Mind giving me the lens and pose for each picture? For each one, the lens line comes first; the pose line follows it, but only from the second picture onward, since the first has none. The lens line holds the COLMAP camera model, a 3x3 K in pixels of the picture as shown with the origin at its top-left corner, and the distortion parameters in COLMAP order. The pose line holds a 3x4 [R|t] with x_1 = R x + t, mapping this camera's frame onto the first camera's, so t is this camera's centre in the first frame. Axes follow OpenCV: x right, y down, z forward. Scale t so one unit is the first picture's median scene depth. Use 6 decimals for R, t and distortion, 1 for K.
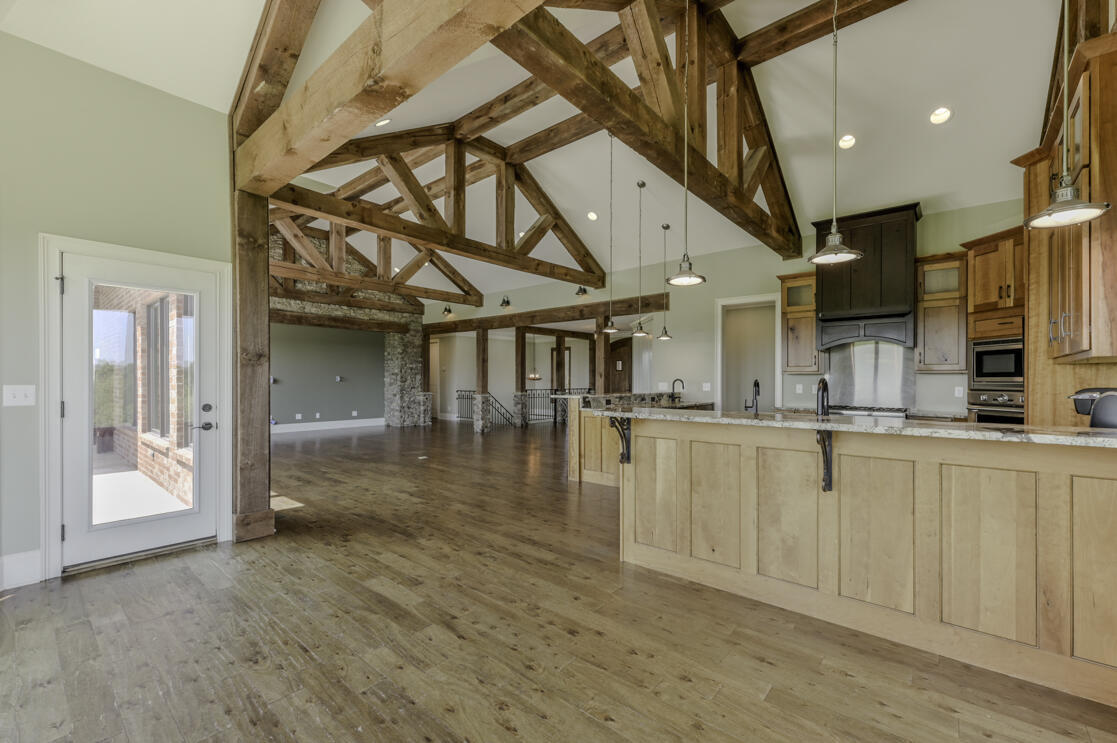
lens RADIAL K [[467.9, 0, 572.1], [0, 467.9, 384.2], [0, 0, 1]] dist [0.000474, 0.001166]
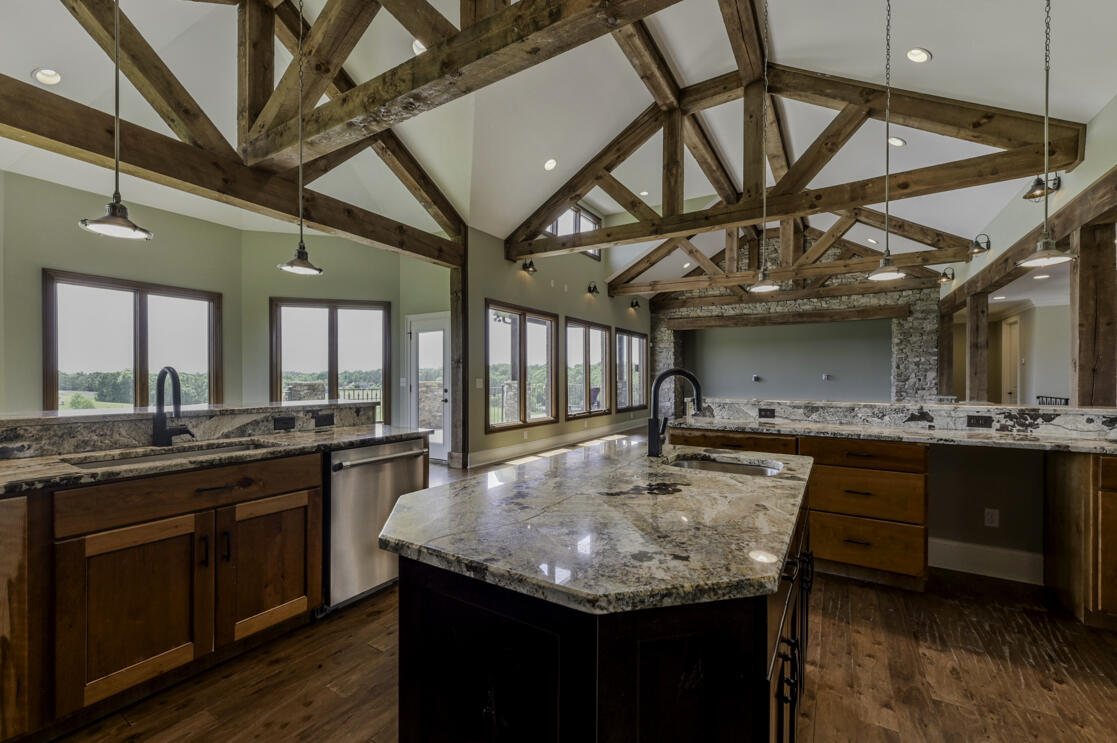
lens RADIAL K [[450.1, 0, 550.2], [0, 450.1, 373.8], [0, 0, 1]] dist [-0.002743, 0.000439]
pose [[0.123900, -0.010753, -0.992236, 0.334150], [-0.013706, 0.999827, -0.012547, -0.000161], [0.992200, 0.015154, 0.123731, 0.387633]]
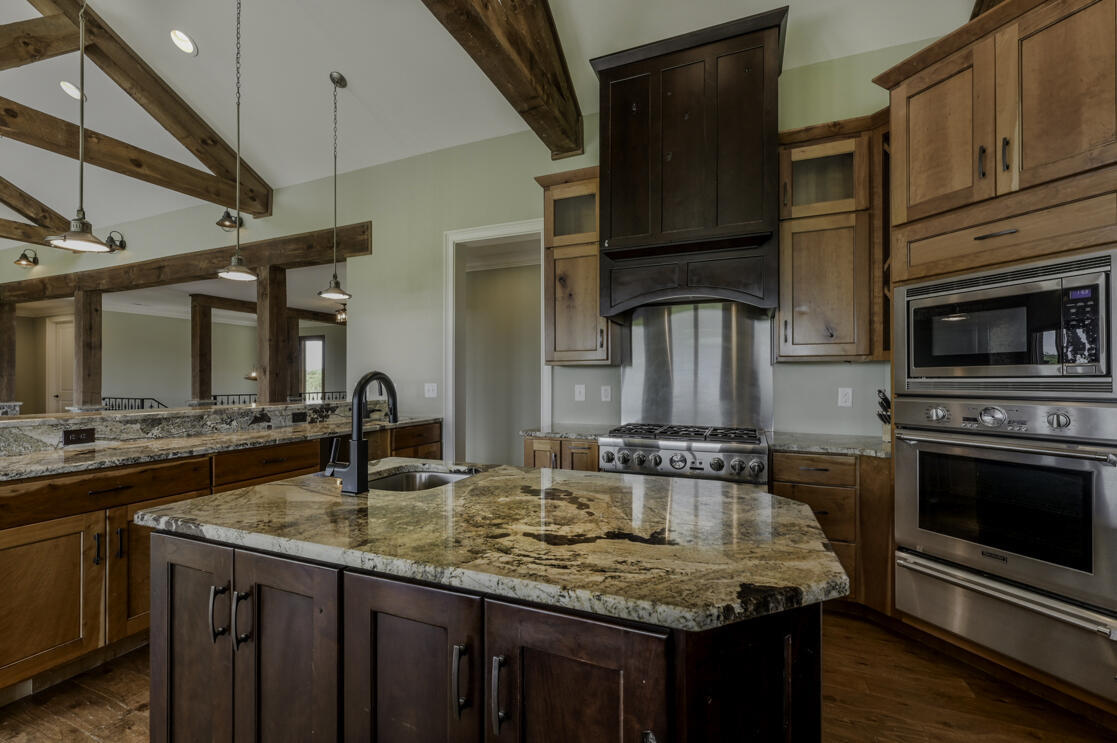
lens RADIAL K [[450.1, 0, 553.1], [0, 450.1, 380.1], [0, 0, 1]] dist [-0.002743, 0.000439]
pose [[0.950306, -0.003955, 0.311292, 0.181838], [0.007404, 0.999924, -0.009900, -0.000552], [-0.311229, 0.011713, 0.950263, 0.315791]]
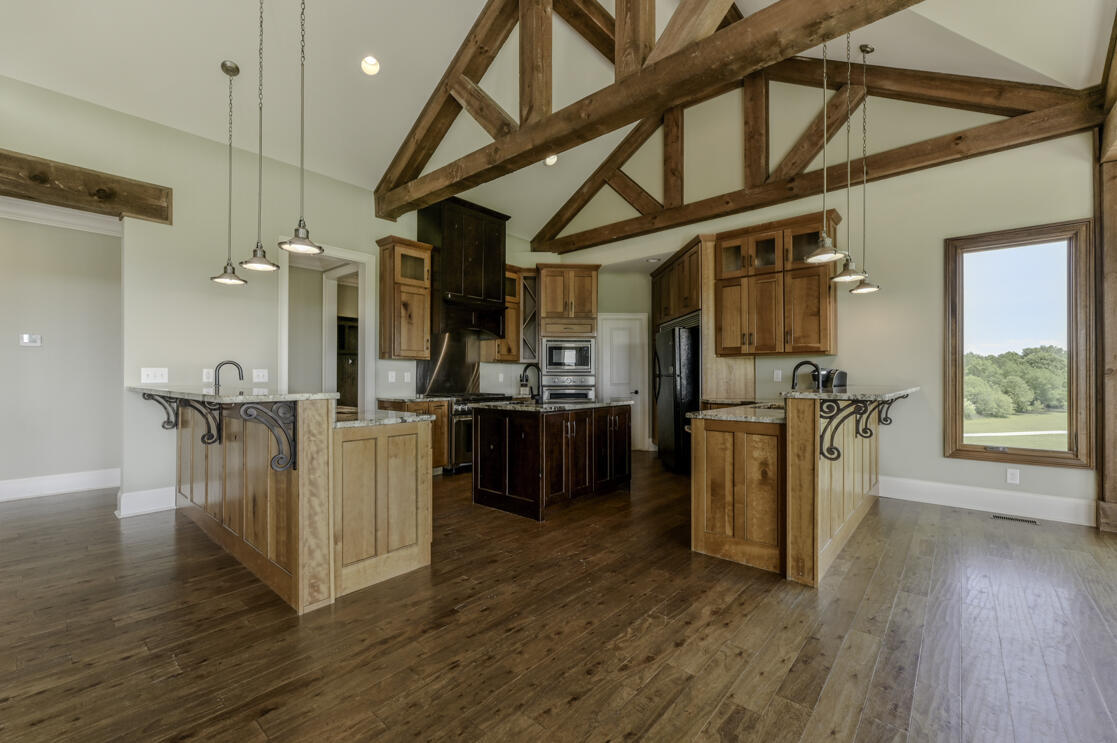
lens RADIAL K [[467.9, 0, 554.1], [0, 467.9, 370.8], [0, 0, 1]] dist [0.000474, 0.001166]
pose [[0.018874, 0.009659, 0.999775, -0.209641], [0.009208, 0.999909, -0.009834, 0.005437], [-0.999779, 0.009392, 0.018783, 0.430335]]
